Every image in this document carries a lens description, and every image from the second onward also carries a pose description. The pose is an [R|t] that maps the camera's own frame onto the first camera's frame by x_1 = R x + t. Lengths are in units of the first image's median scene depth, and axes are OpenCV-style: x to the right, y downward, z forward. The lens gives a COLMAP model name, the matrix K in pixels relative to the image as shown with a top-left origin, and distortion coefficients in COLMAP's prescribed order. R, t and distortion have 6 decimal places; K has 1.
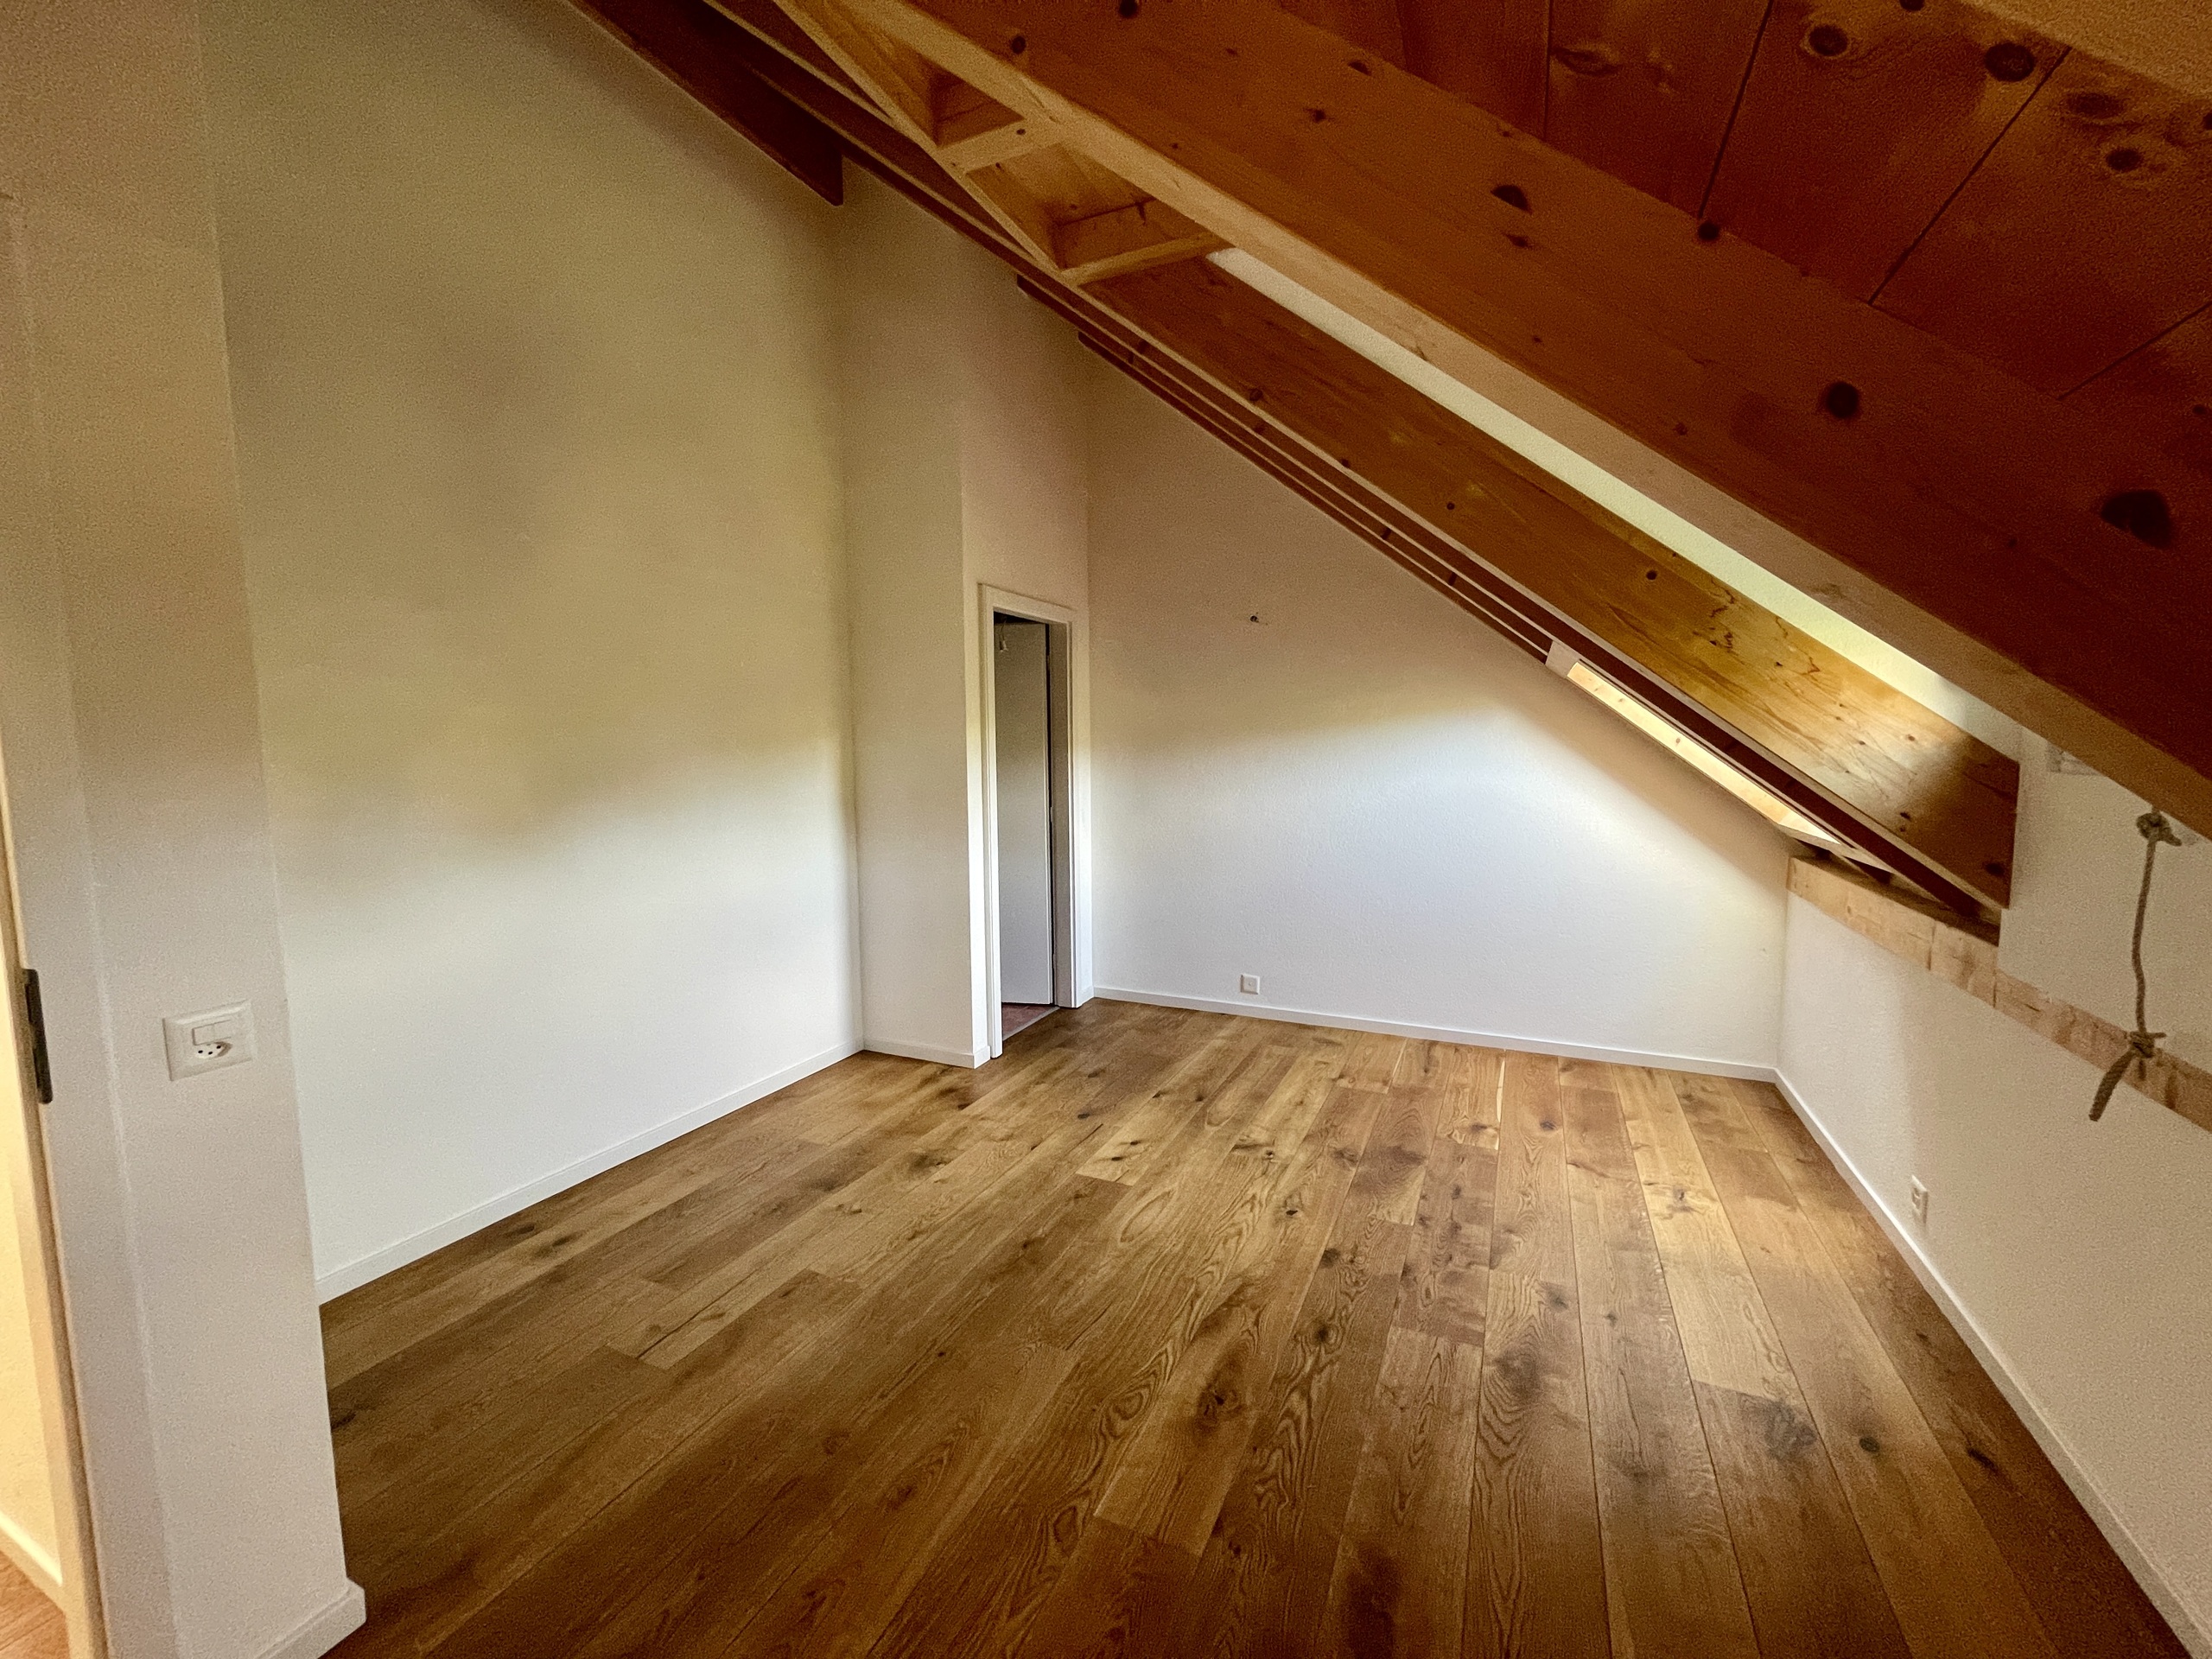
lens RADIAL K [[890.7, 0, 1113.3], [0, 890.7, 830.4], [0, 0, 1]] dist [0.001817, -0.000377]
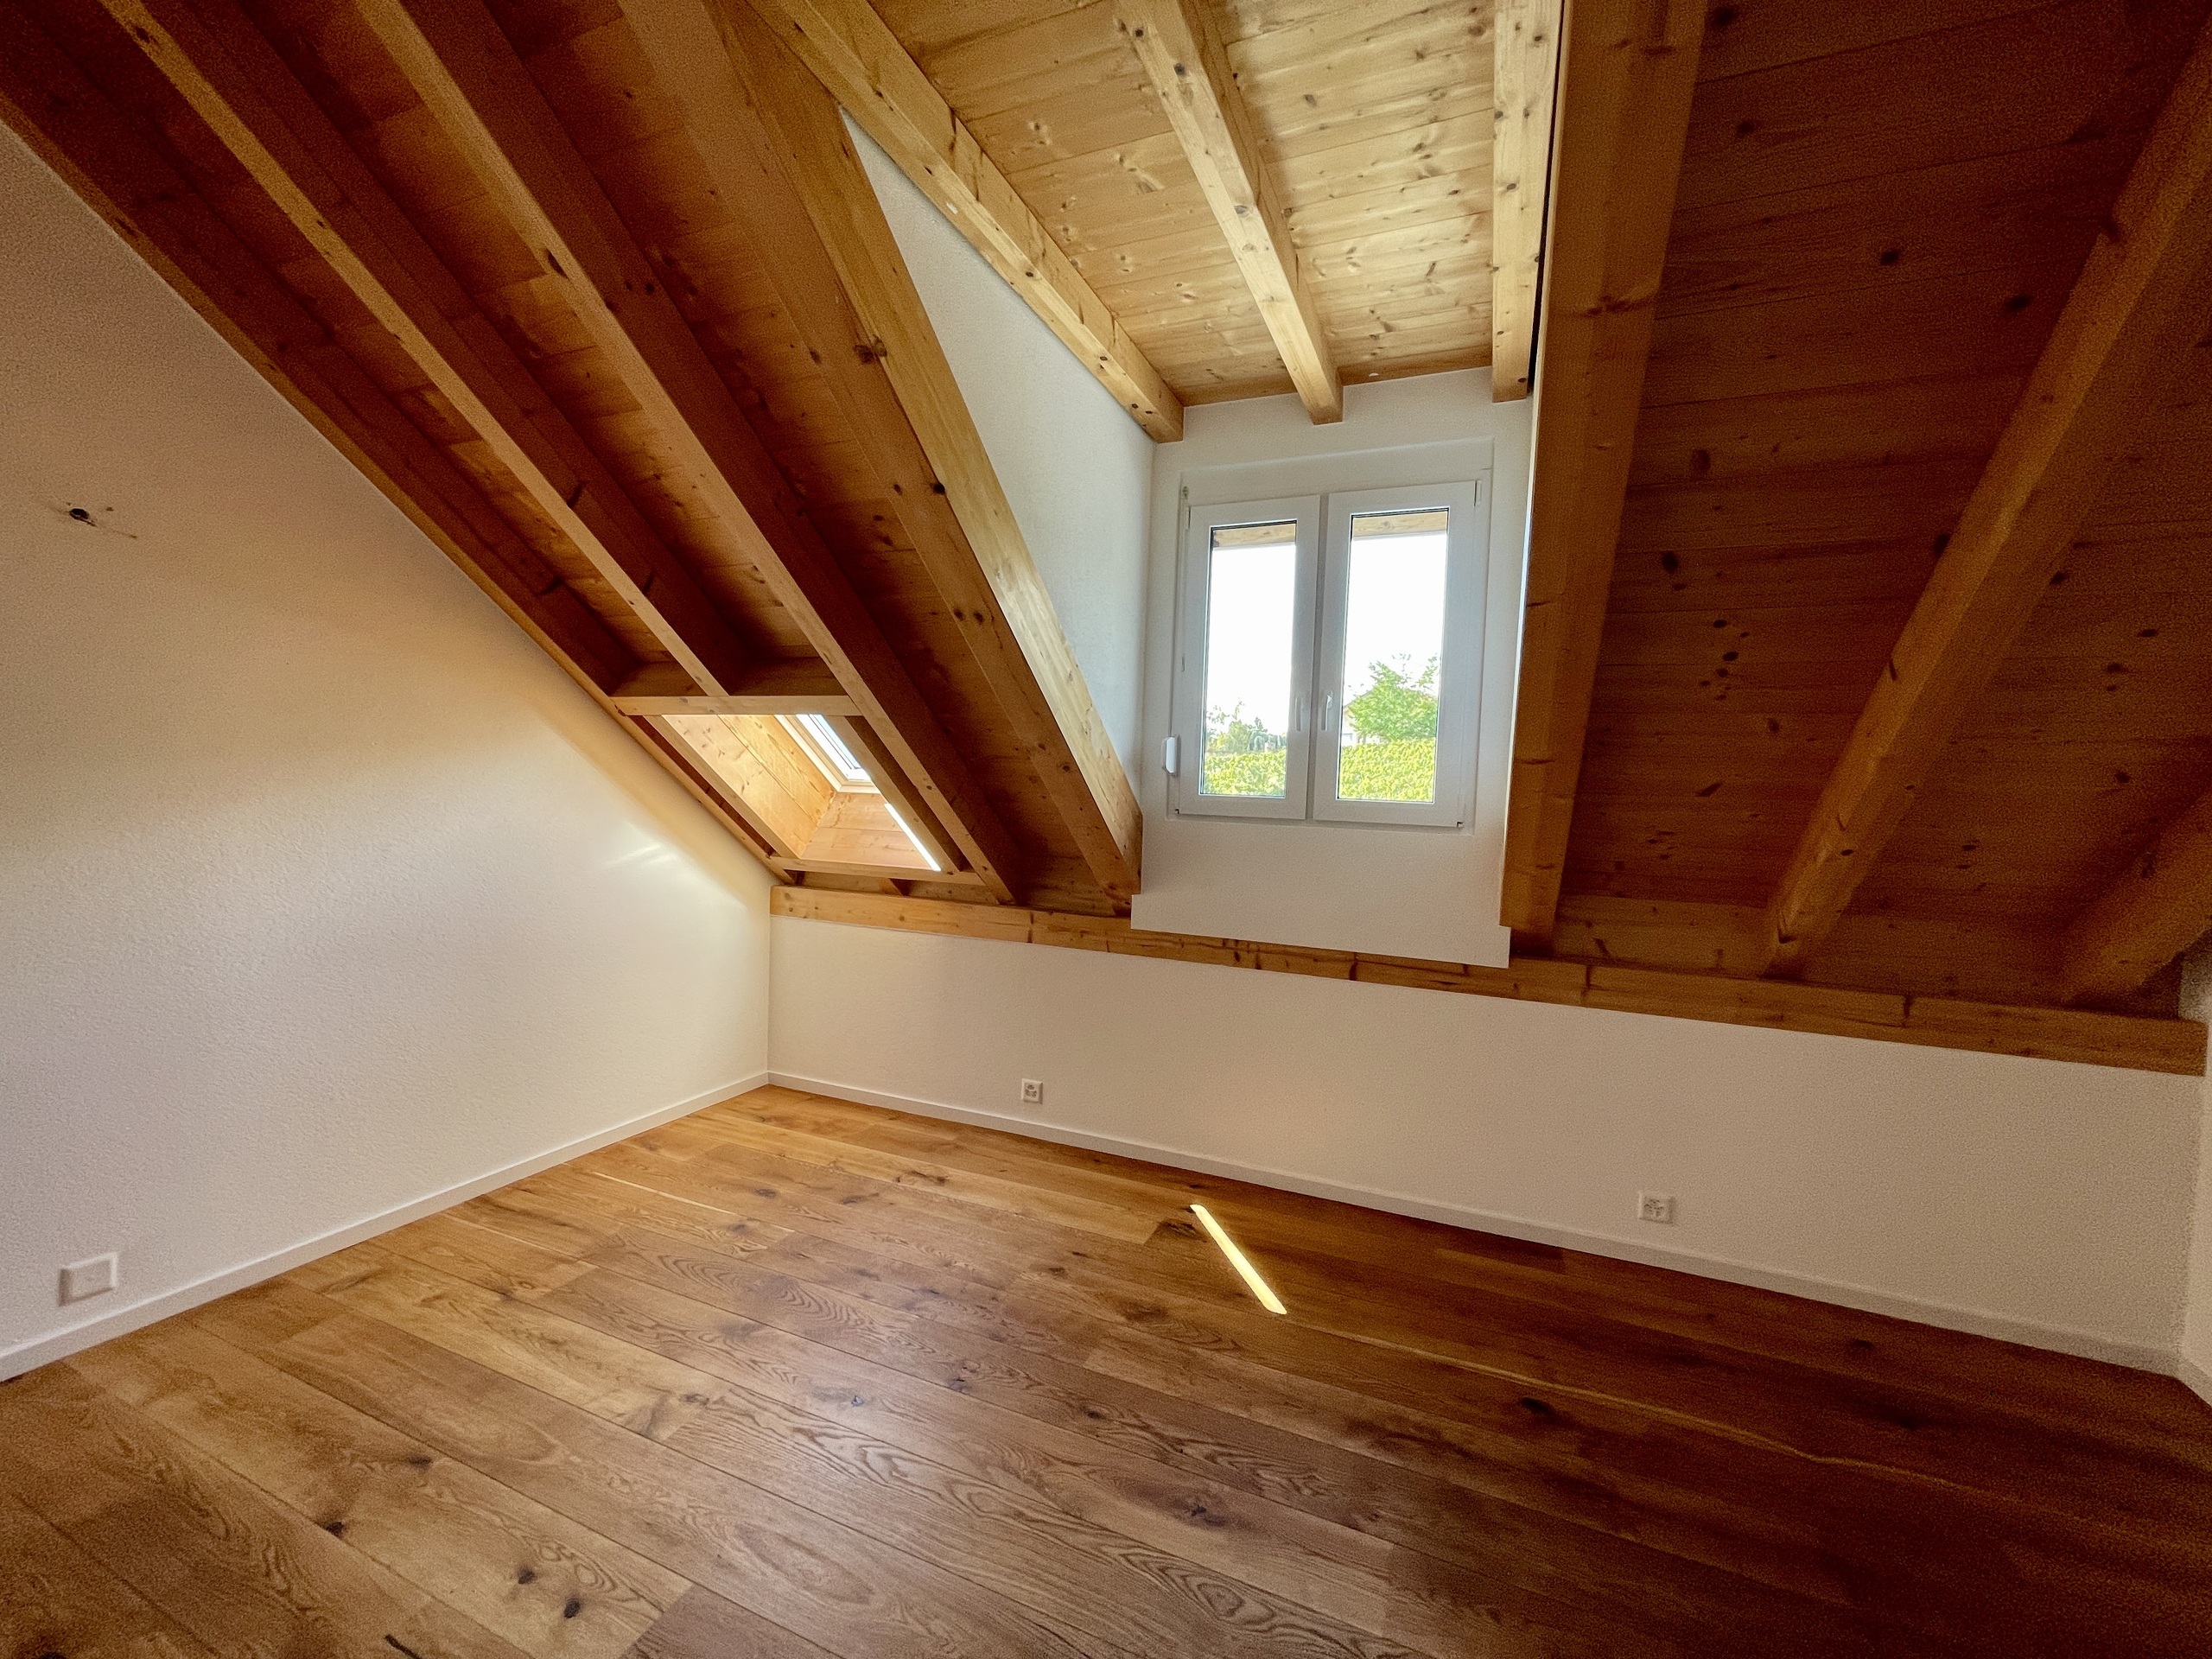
lens RADIAL K [[890.7, 0, 1108.0], [0, 890.7, 836.5], [0, 0, 1]] dist [0.001817, -0.000377]
pose [[-0.035961, -0.044510, 0.998361, -0.420336], [0.063065, 0.996915, 0.046717, -0.064168], [-0.997361, 0.064642, -0.033043, 0.579824]]
